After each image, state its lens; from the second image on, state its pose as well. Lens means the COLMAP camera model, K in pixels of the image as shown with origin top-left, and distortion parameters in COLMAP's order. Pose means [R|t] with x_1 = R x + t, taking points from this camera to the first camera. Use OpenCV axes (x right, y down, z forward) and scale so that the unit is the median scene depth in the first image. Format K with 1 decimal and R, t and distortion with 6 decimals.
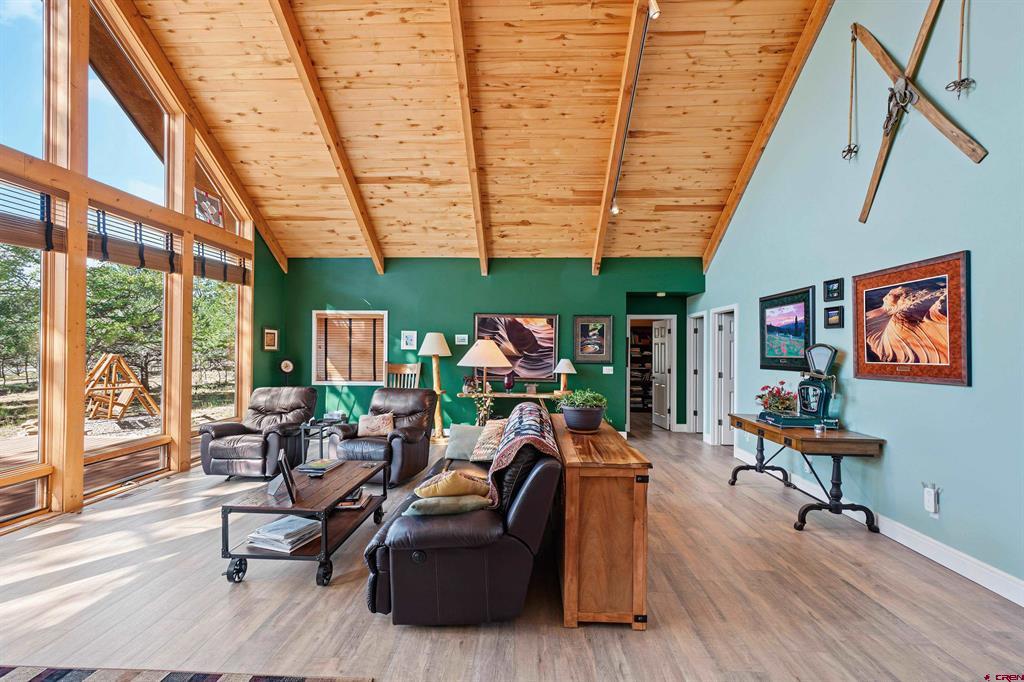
lens RADIAL K [[454.0, 0, 511.1], [0, 454.0, 344.9], [0, 0, 1]] dist [0.001774, 0.000158]
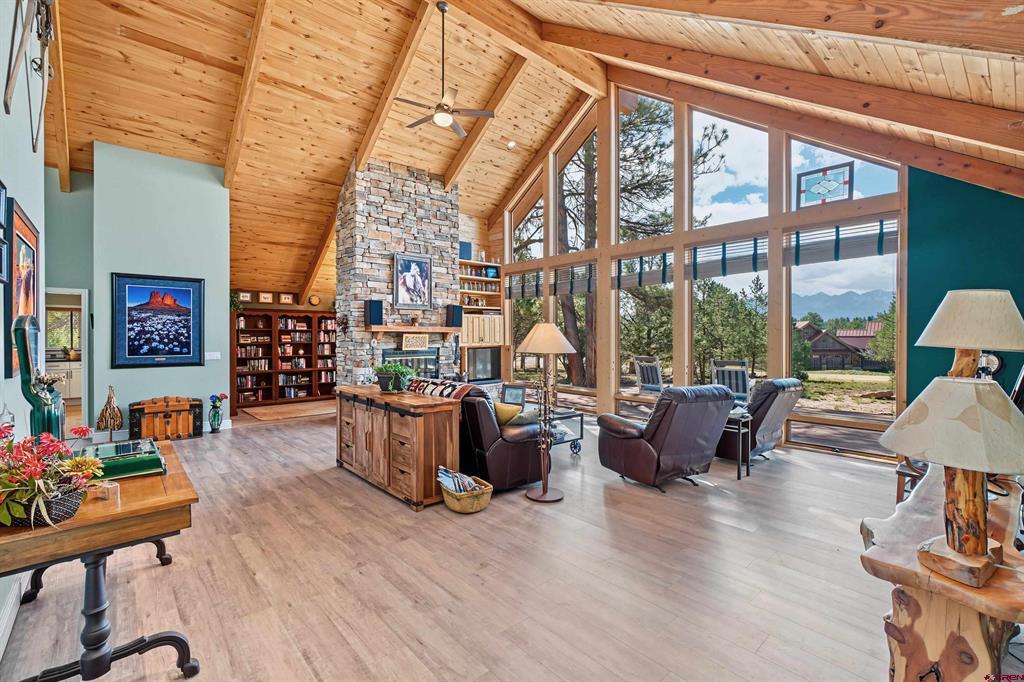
lens RADIAL K [[447.1, 0, 509.1], [0, 447.1, 338.4], [0, 0, 1]] dist [-0.000479, -0.000137]
pose [[-0.725852, -0.000410, -0.687851, 0.430139], [0.003816, 0.999982, -0.004623, 0.016709], [0.687840, -0.005980, -0.725837, 1.148719]]
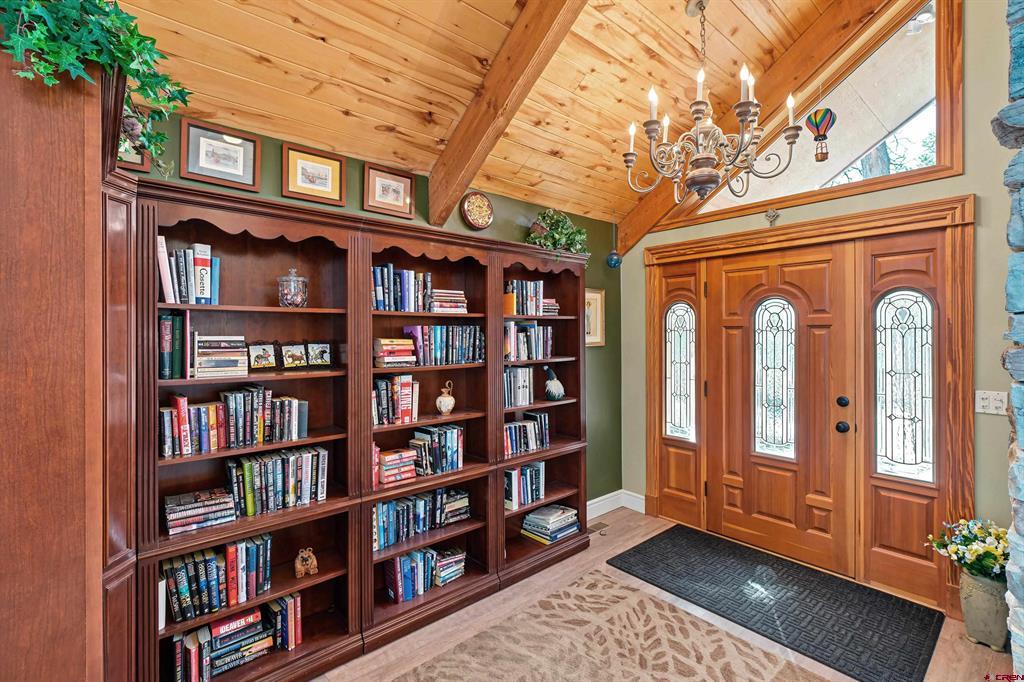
lens RADIAL K [[444.8, 0, 506.9], [0, 444.8, 336.2], [0, 0, 1]] dist [-0.005328, -0.000226]
pose [[-0.729803, 0.000156, -0.683658, 0.116523], [0.003916, 0.999985, -0.003953, -0.003271], [0.683646, -0.005562, -0.729792, -0.149576]]
